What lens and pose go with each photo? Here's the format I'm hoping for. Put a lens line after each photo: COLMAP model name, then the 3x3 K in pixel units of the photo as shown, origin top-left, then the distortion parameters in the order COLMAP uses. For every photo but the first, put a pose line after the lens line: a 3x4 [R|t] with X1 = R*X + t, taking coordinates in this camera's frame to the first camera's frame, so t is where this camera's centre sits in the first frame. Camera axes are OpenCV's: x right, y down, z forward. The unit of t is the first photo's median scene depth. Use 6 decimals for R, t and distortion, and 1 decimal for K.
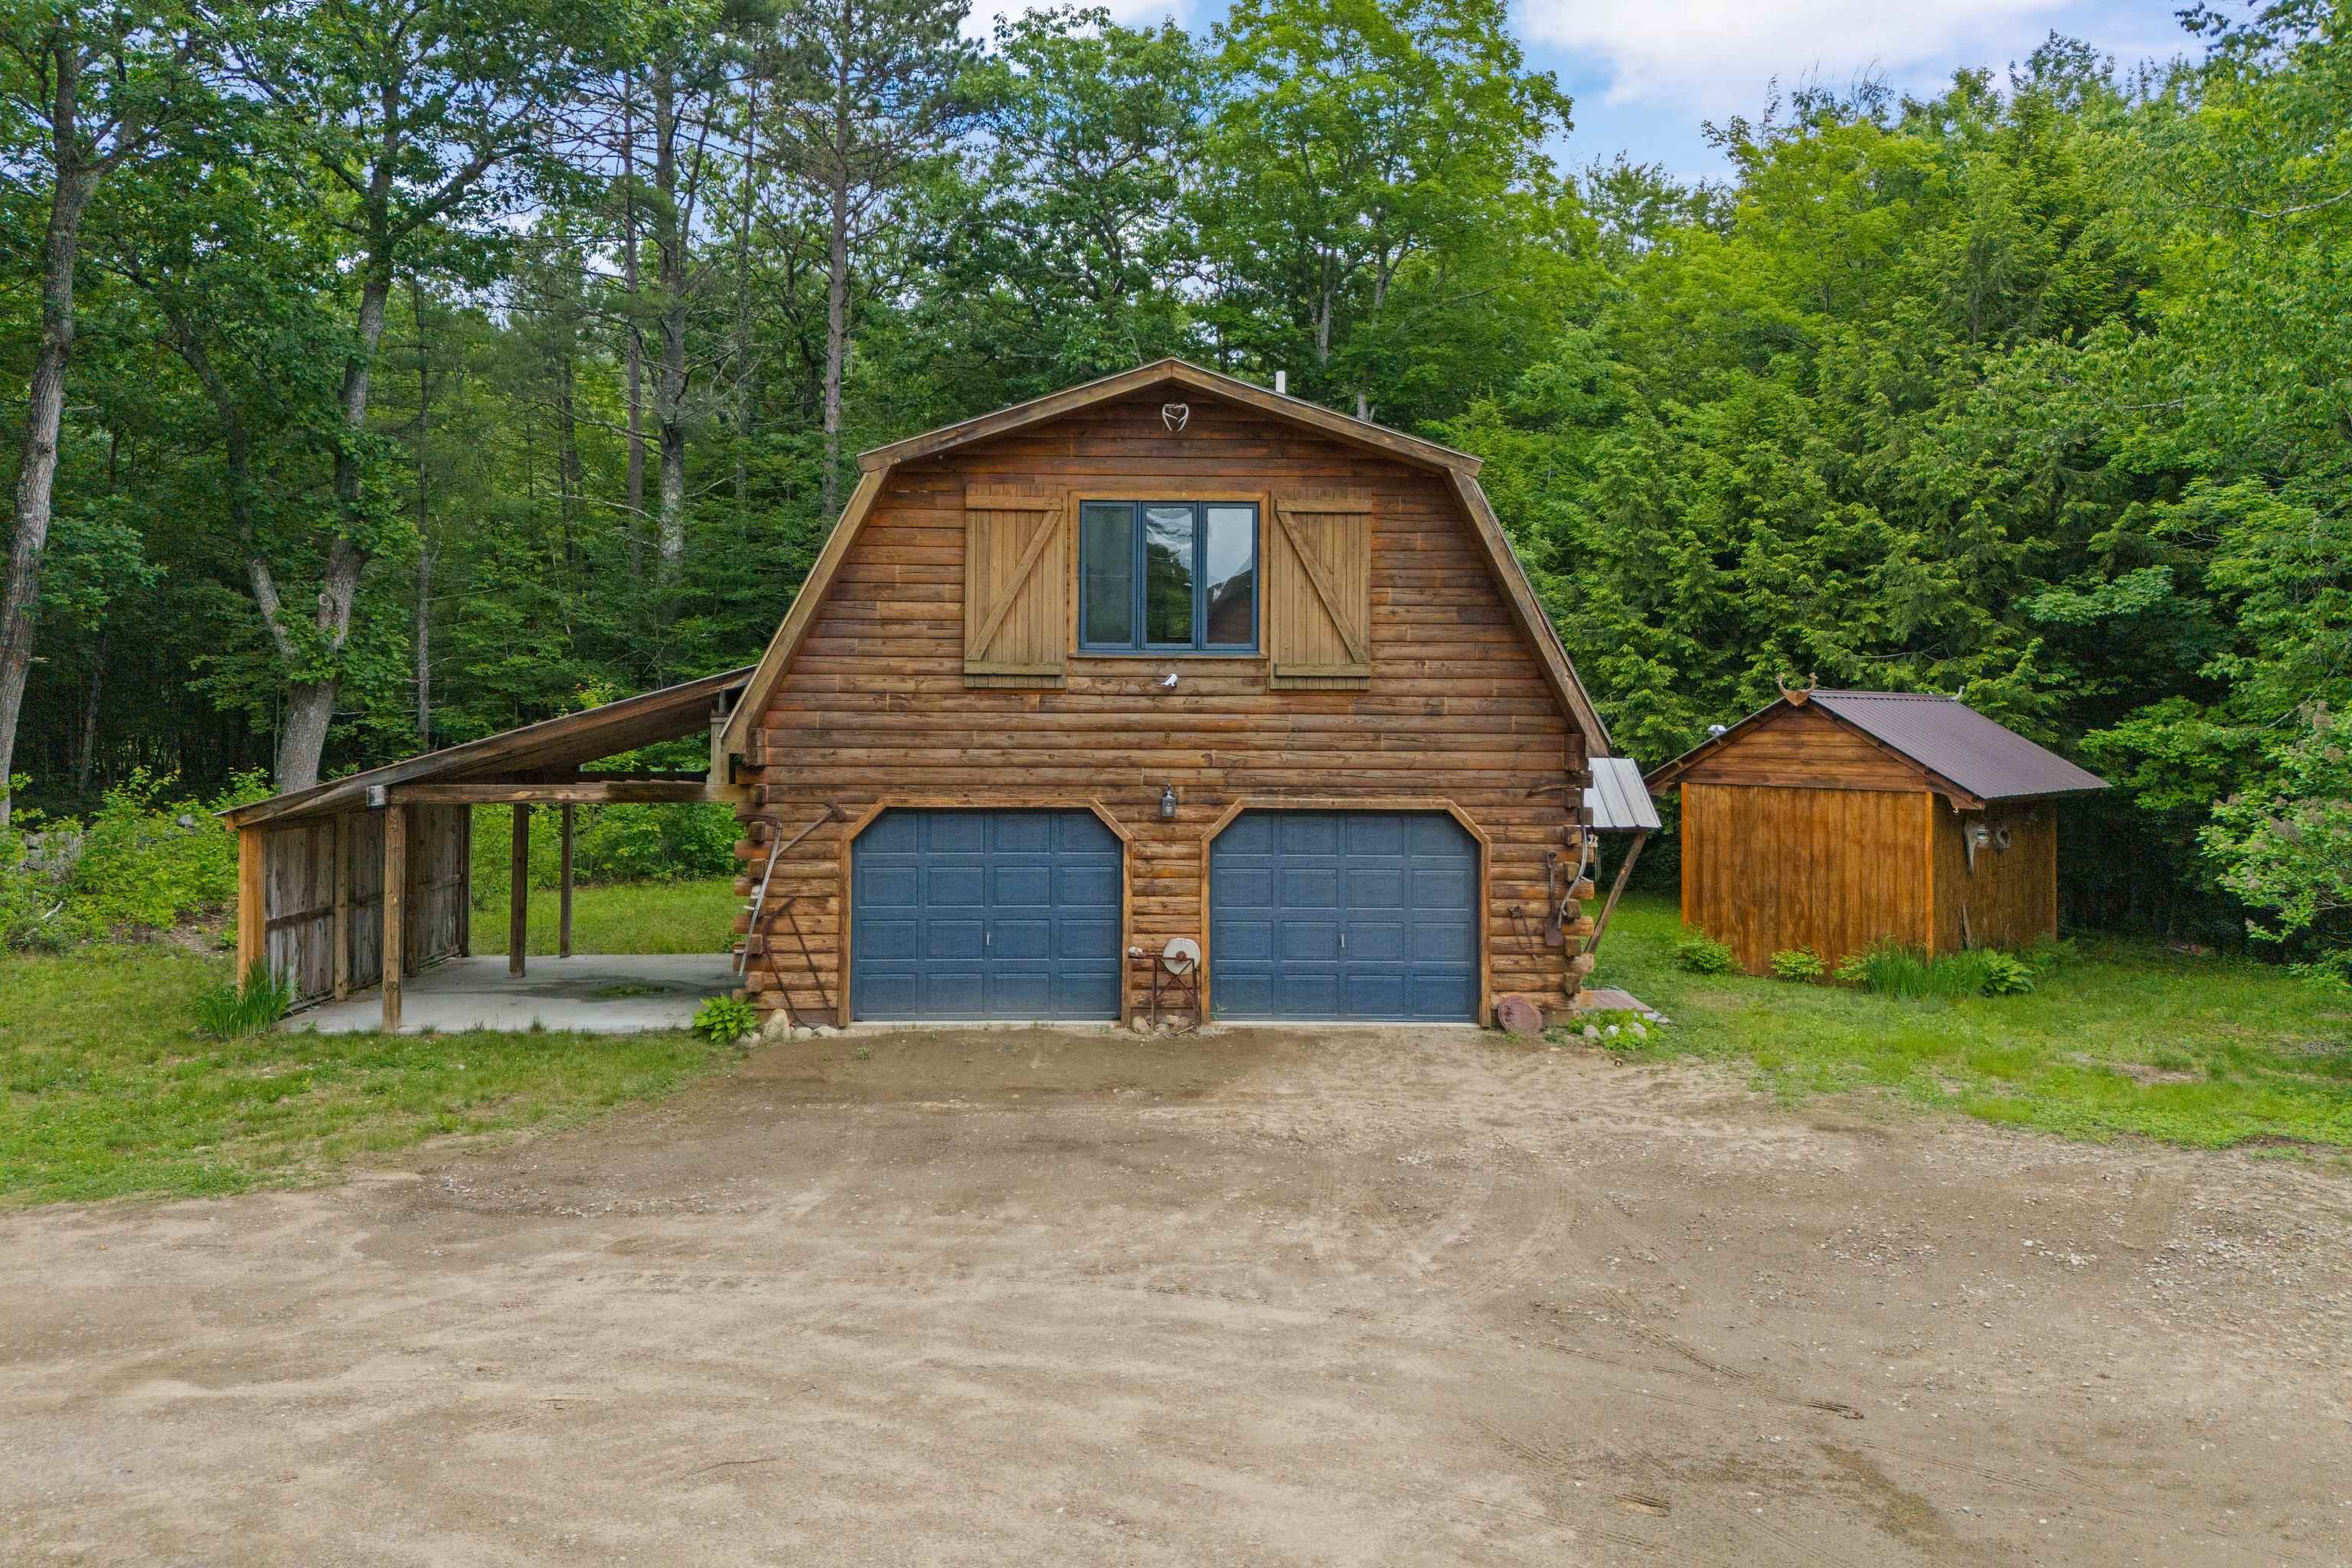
lens RADIAL K [[1727.9, 0, 1189.5], [0, 1727.9, 758.6], [0, 0, 1]] dist [0.064391, -0.057001]
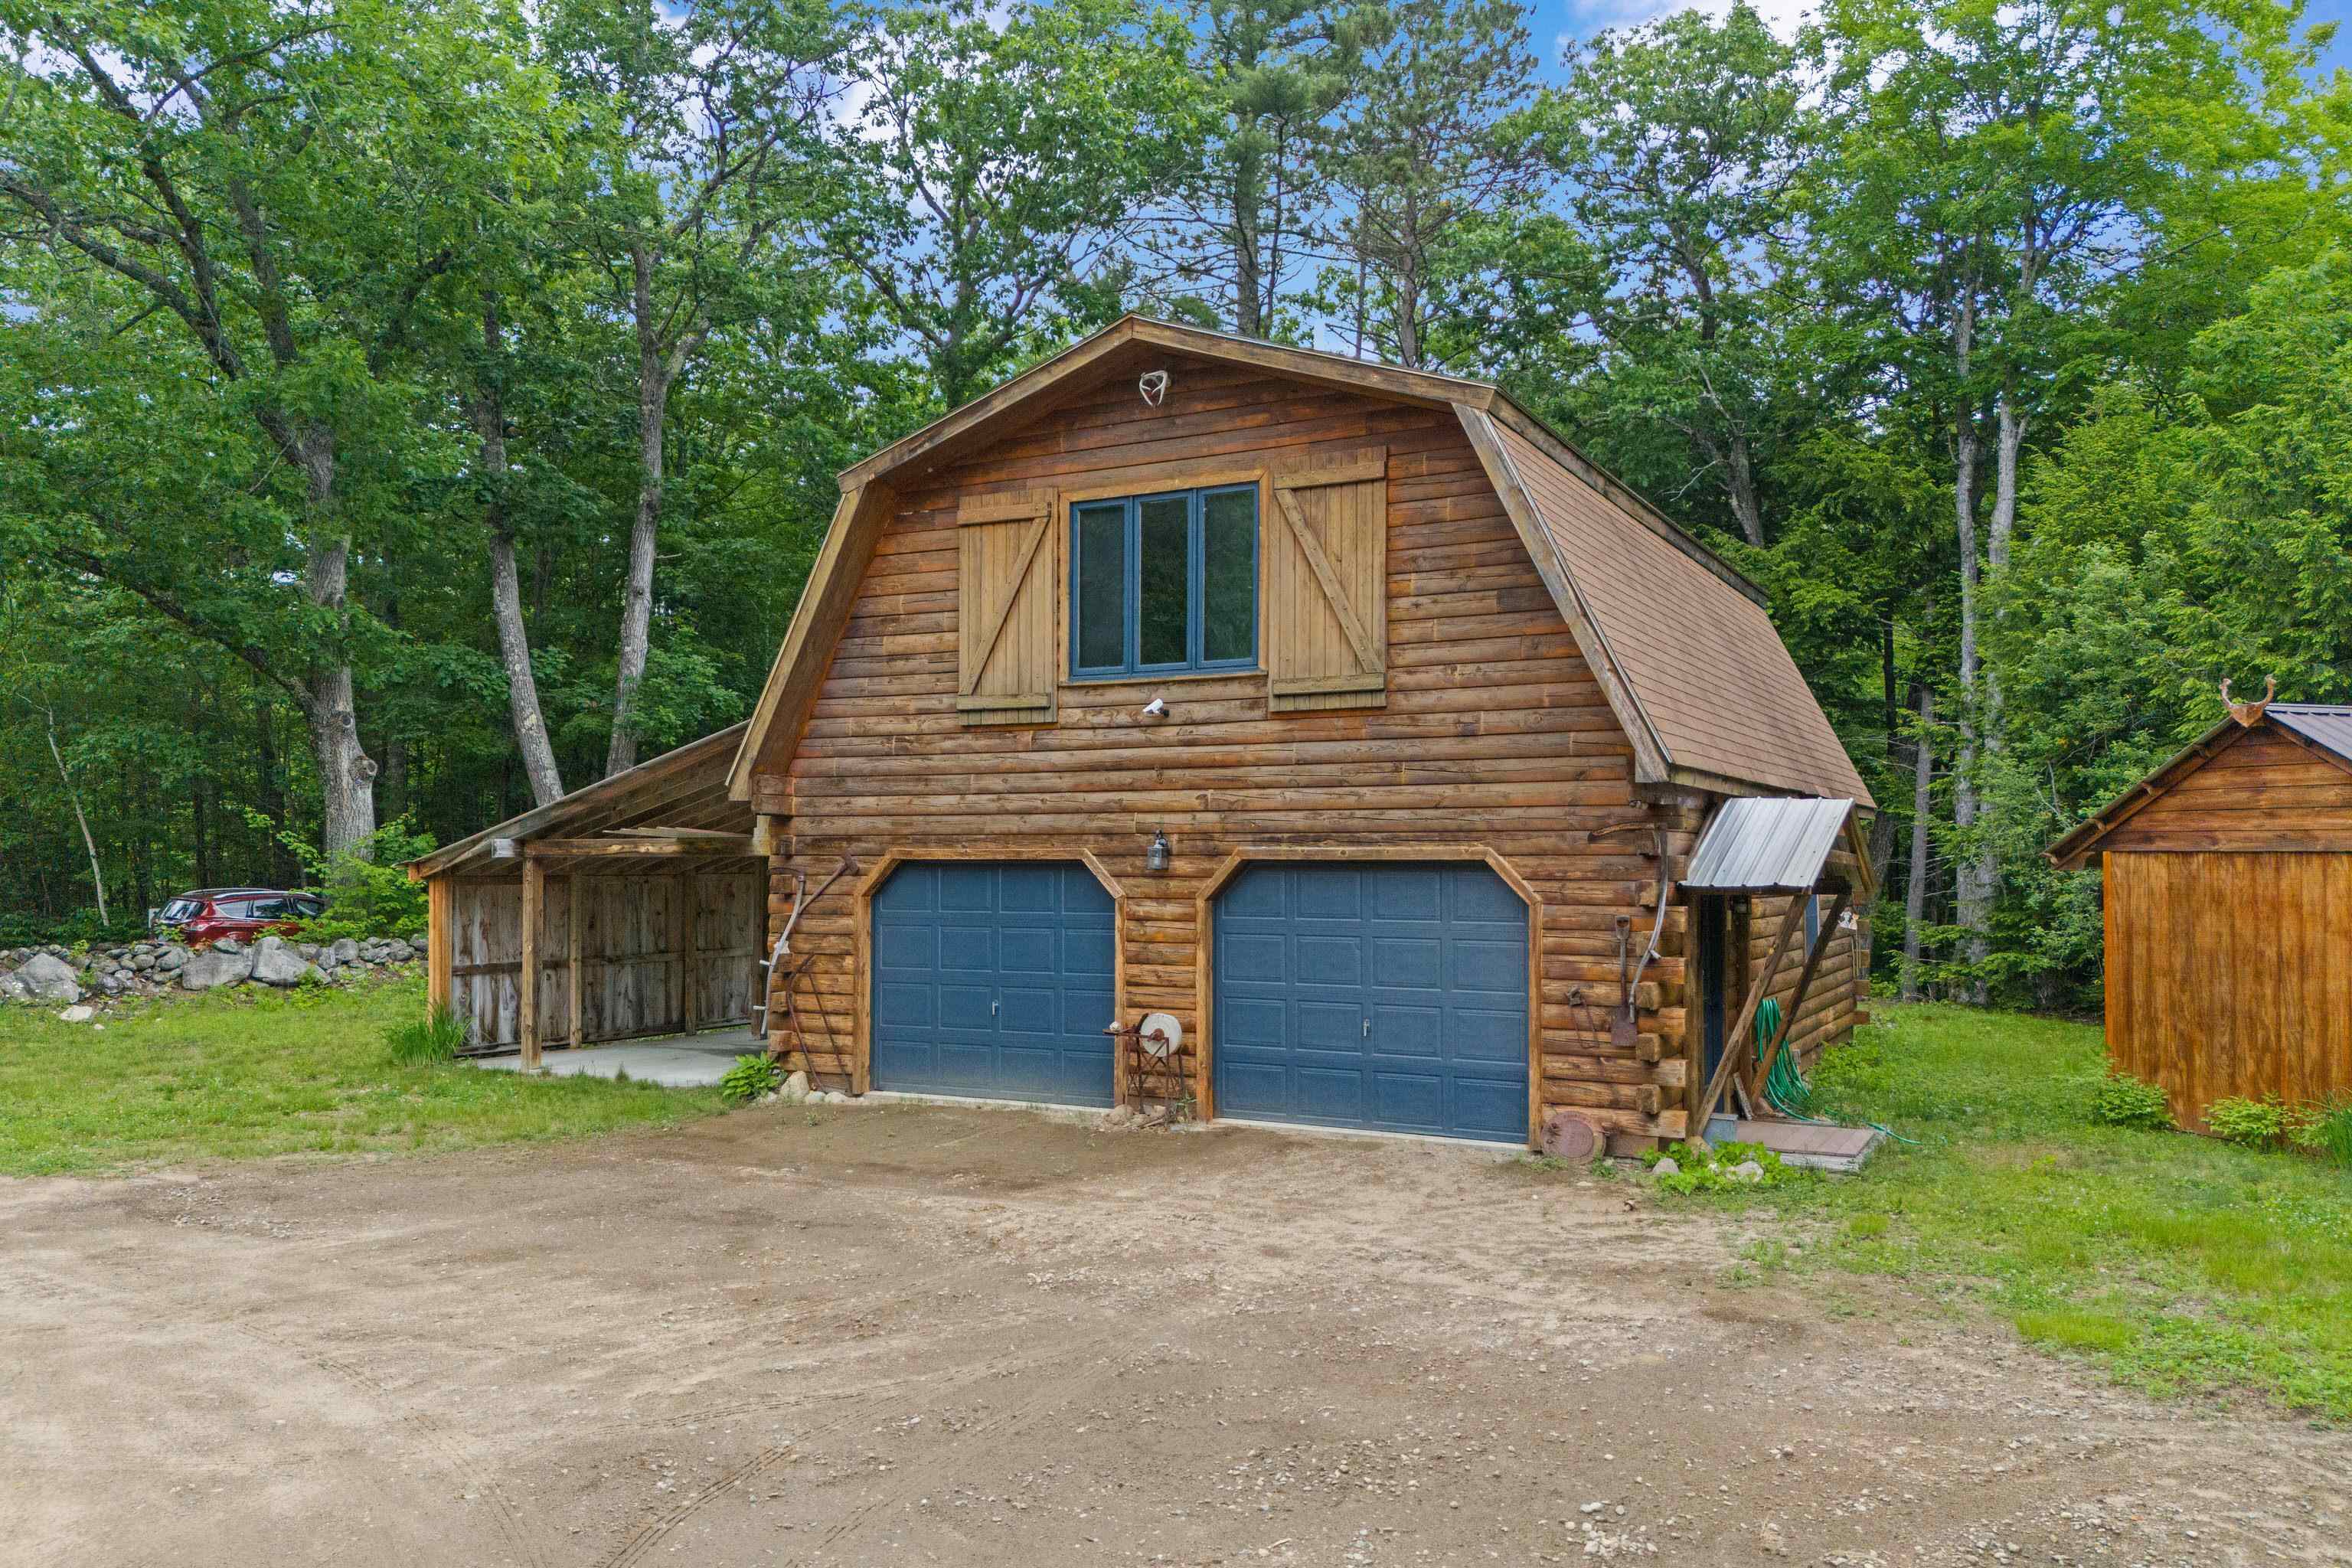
lens RADIAL K [[1727.9, 0, 1132.5], [0, 1727.9, 912.7], [0, 0, 1]] dist [0.064391, -0.057001]
pose [[0.867928, 0.011592, -0.496554, 0.393593], [-0.007874, 0.999923, 0.009581, 0.046493], [0.496627, -0.004406, 0.867953, 0.263317]]
